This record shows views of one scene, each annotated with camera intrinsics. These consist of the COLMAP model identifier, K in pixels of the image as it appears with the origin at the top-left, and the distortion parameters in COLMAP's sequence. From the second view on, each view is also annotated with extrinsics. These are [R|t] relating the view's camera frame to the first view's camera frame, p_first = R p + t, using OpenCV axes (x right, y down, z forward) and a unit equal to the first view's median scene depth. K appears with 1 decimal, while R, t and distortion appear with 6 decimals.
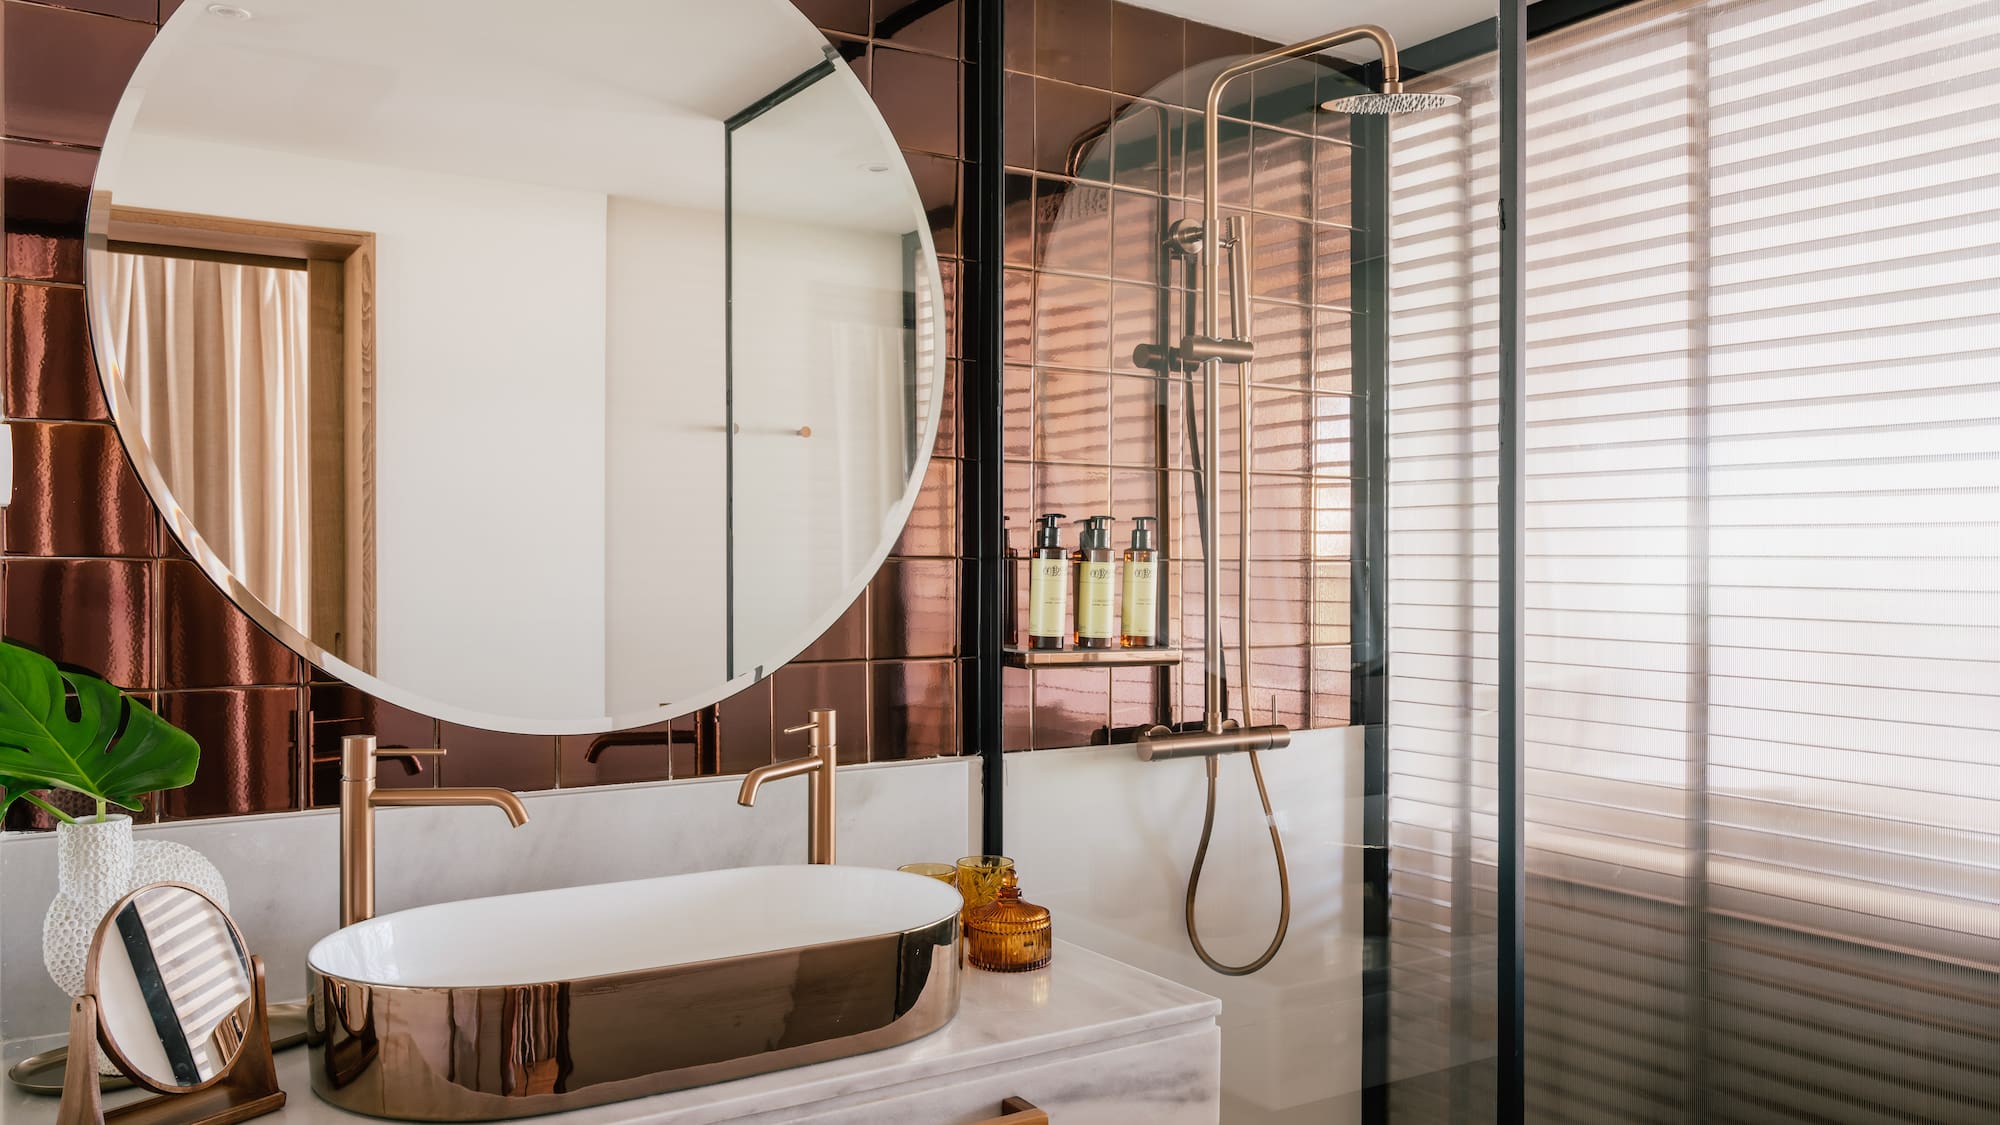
lens RADIAL K [[1531.4, 0, 1000.0], [0, 1531.4, 562.5], [0, 0, 1]] dist [-0.011368, 0.000411]
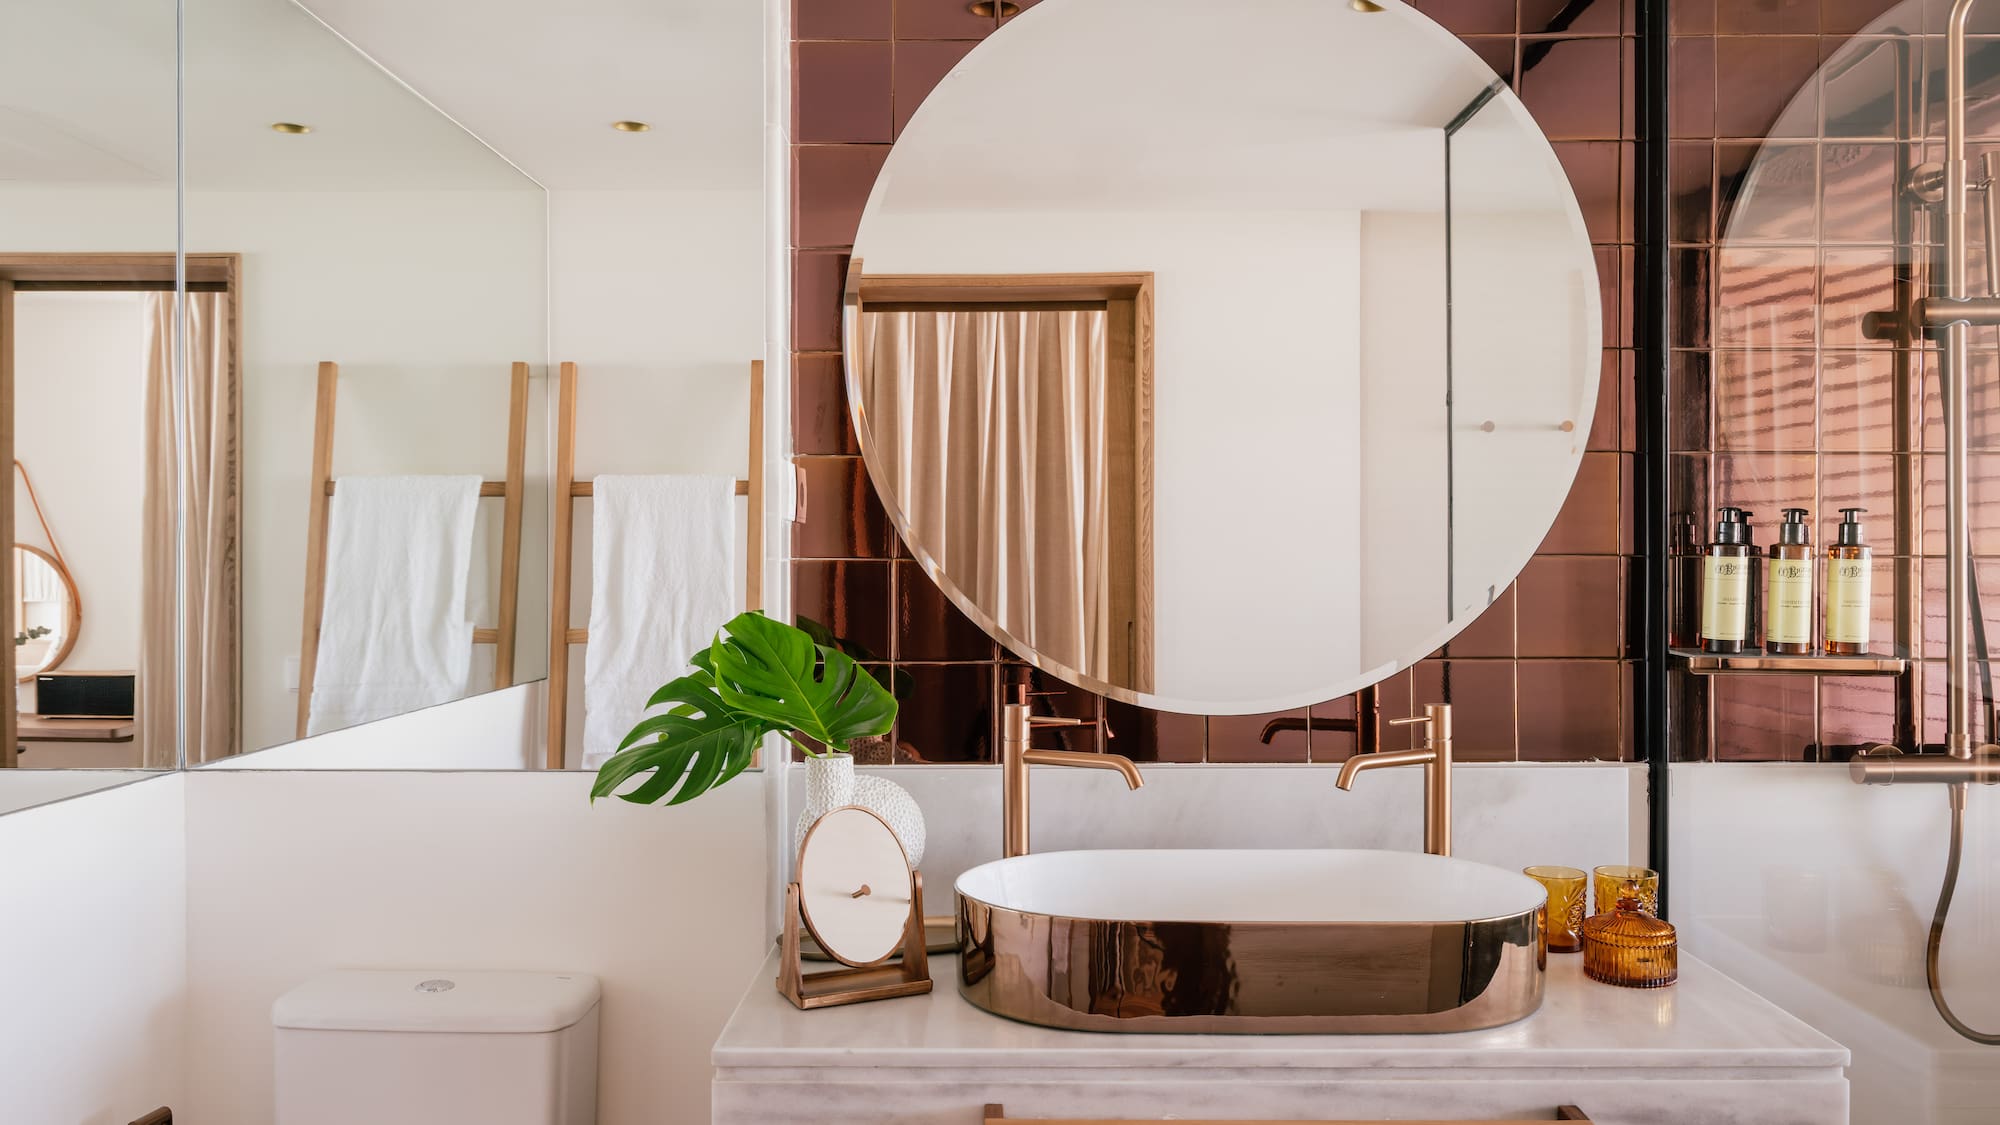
lens RADIAL K [[1531.4, 0, 1000.0], [0, 1531.4, 562.5], [0, 0, 1]] dist [-0.011368, 0.000411]
pose [[0.825824, -0.001870, -0.563925, 0.220062], [0.002640, 0.999996, 0.000549, -0.000082], [0.563922, -0.001943, 0.825826, -0.011878]]
